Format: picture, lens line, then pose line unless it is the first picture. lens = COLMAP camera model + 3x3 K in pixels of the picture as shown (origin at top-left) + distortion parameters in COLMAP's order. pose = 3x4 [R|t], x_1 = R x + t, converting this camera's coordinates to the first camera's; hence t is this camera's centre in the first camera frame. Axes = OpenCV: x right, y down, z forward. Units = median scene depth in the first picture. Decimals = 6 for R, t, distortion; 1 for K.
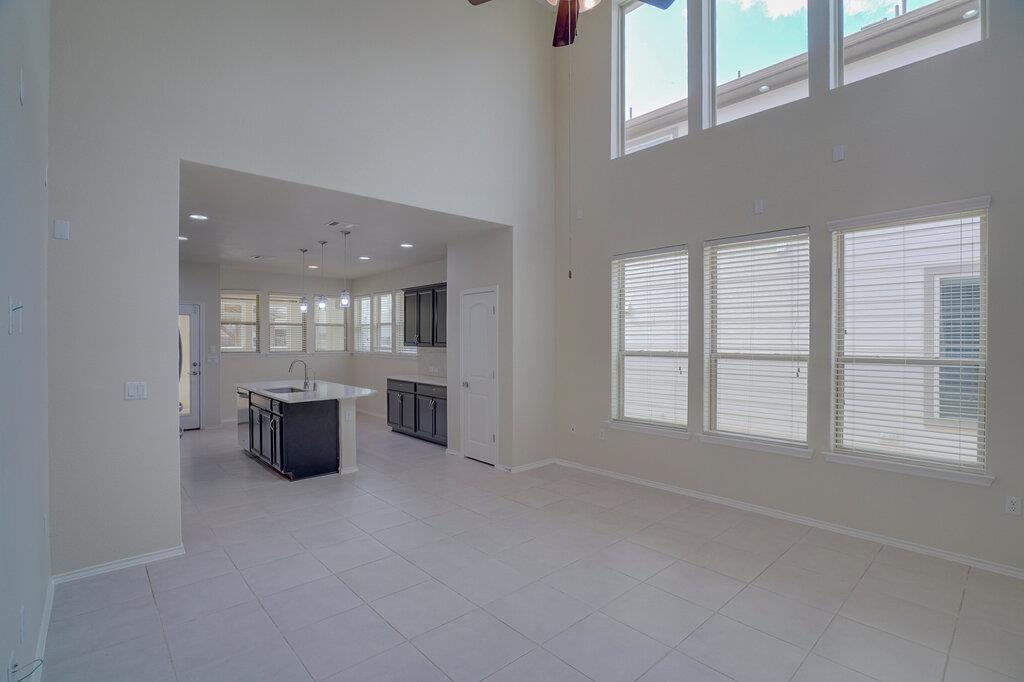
lens RADIAL K [[484.2, 0, 508.4], [0, 484.2, 340.1], [0, 0, 1]] dist [-0.016753, 0.001017]
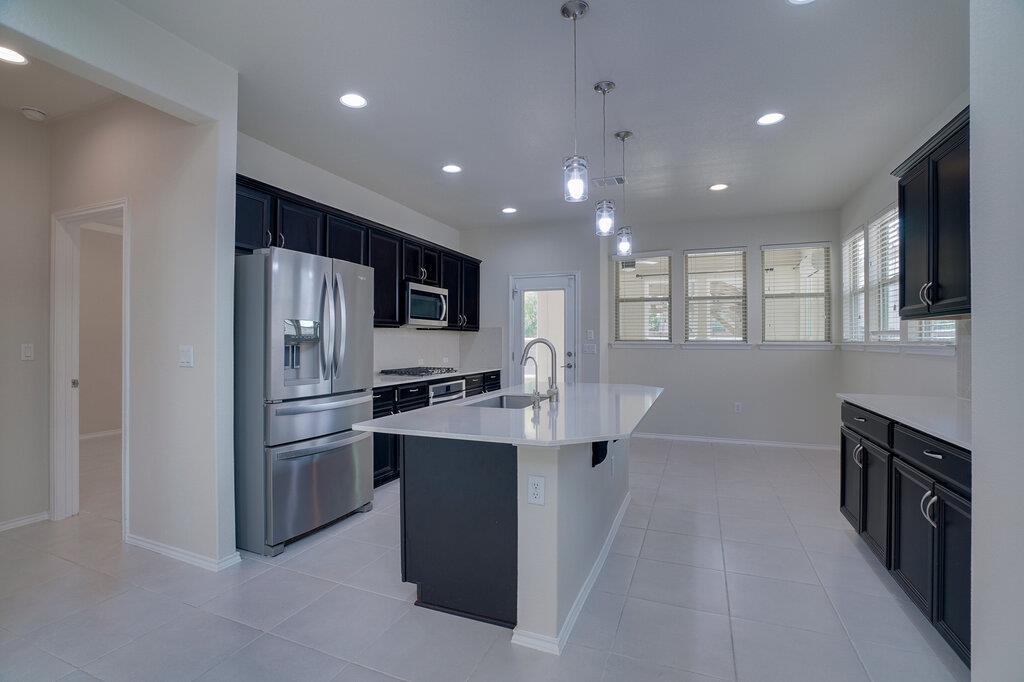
lens RADIAL K [[484.2, 0, 508.4], [0, 484.2, 340.1], [0, 0, 1]] dist [-0.016753, 0.001017]
pose [[0.444320, -0.004338, -0.895858, -0.011570], [-0.001514, 0.999983, -0.005593, 0.028106], [0.895867, 0.003842, 0.444306, 0.490946]]
